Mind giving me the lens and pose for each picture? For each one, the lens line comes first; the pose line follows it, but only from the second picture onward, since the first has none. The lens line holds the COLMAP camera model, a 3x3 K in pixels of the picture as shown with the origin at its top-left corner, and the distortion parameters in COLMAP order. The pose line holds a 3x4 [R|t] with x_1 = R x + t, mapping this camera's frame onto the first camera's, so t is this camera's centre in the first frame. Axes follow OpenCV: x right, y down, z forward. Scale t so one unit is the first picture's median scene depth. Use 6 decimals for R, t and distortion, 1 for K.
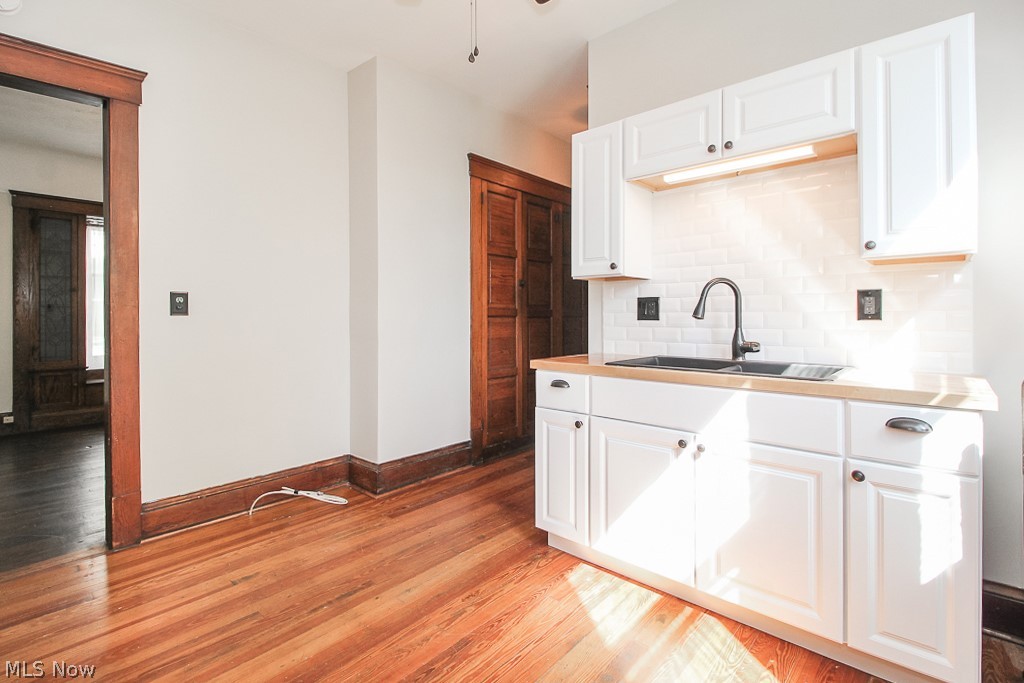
lens RADIAL K [[479.8, 0, 509.6], [0, 479.8, 316.8], [0, 0, 1]] dist [-0.002374, -0.000521]
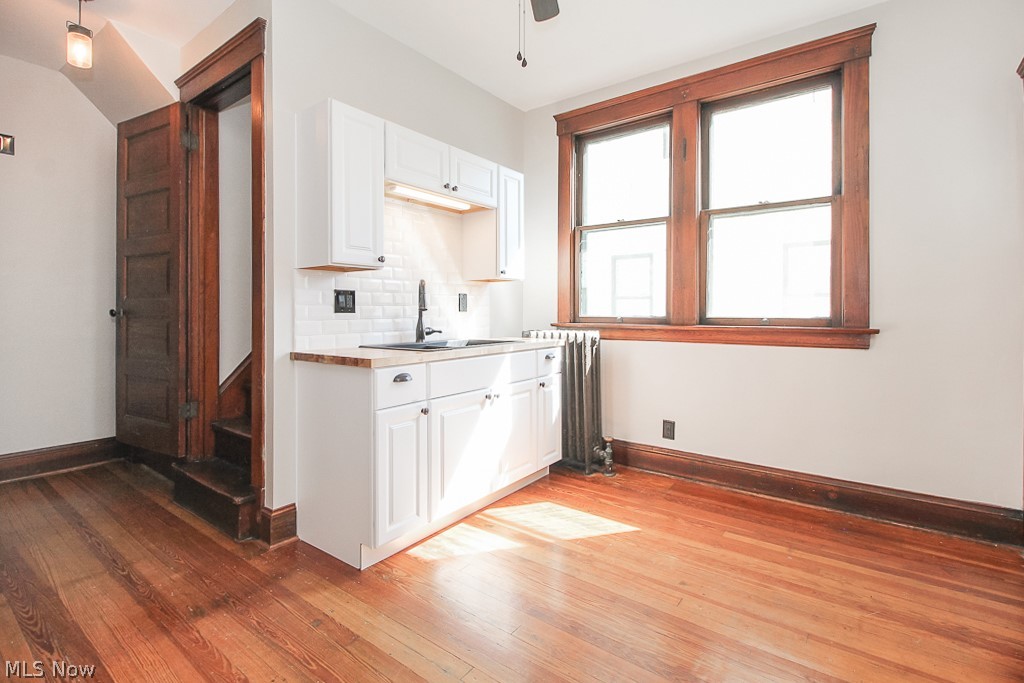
lens RADIAL K [[473.1, 0, 511.4], [0, 473.1, 310.9], [0, 0, 1]] dist [0.000128, -0.000174]
pose [[-0.092130, -0.000067, 0.995747, -0.880748], [0.004718, 0.999989, 0.000504, 0.005287], [-0.995736, 0.004745, -0.092129, 0.885277]]
